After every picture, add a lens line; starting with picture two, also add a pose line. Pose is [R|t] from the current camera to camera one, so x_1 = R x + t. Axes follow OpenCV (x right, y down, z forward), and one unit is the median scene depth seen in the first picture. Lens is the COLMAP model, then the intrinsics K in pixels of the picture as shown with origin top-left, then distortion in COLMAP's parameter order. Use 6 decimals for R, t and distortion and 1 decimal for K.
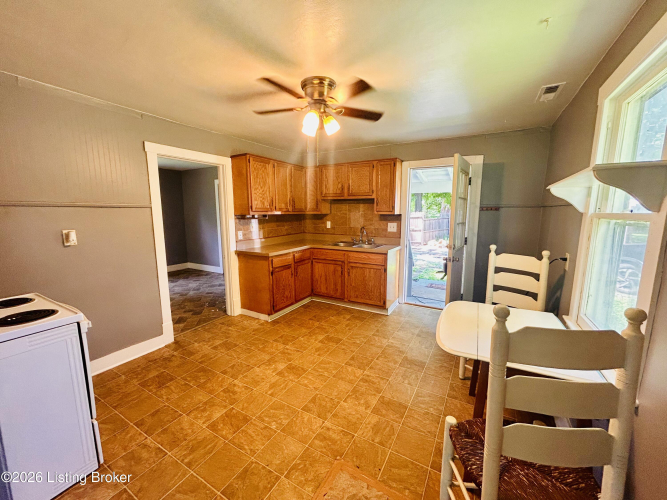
lens RADIAL K [[270.2, 0, 333.5], [0, 270.2, 250.0], [0, 0, 1]] dist [0.000464, -0.000002]
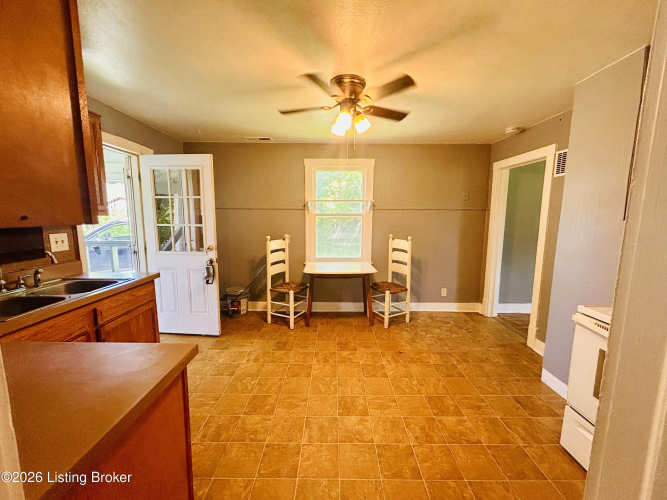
lens RADIAL K [[270.2, 0, 333.5], [0, 270.2, 250.0], [0, 0, 1]] dist [0.000464, -0.000002]
pose [[-0.505919, -0.115015, 0.854879, -0.876741], [0.117731, 0.972589, 0.200525, -0.208880], [-0.854509, 0.202095, -0.478510, 1.525592]]
